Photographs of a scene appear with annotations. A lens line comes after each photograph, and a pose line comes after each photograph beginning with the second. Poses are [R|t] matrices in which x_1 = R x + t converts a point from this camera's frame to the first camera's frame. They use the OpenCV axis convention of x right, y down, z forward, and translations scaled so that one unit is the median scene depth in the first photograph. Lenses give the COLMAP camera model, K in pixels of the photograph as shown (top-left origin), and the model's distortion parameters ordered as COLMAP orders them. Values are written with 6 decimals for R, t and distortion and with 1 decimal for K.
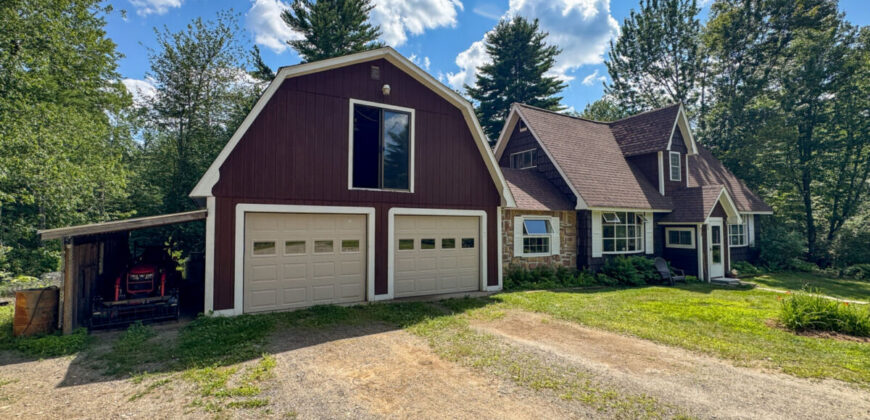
lens RADIAL K [[400.0, 0, 434.4], [0, 400.0, 218.0], [0, 0, 1]] dist [0.000272, 0.000023]
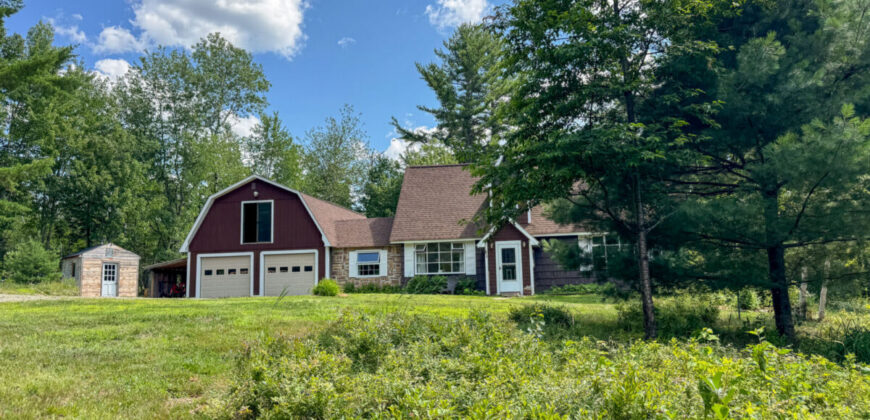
lens RADIAL K [[576.7, 0, 434.4], [0, 576.7, 208.7], [0, 0, 1]] dist [-0.003462, -0.001484]
pose [[0.756927, -0.111645, -0.643892, 2.212498], [0.042793, 0.991652, -0.121638, 0.136613], [0.652097, 0.064517, 0.755385, -0.566789]]
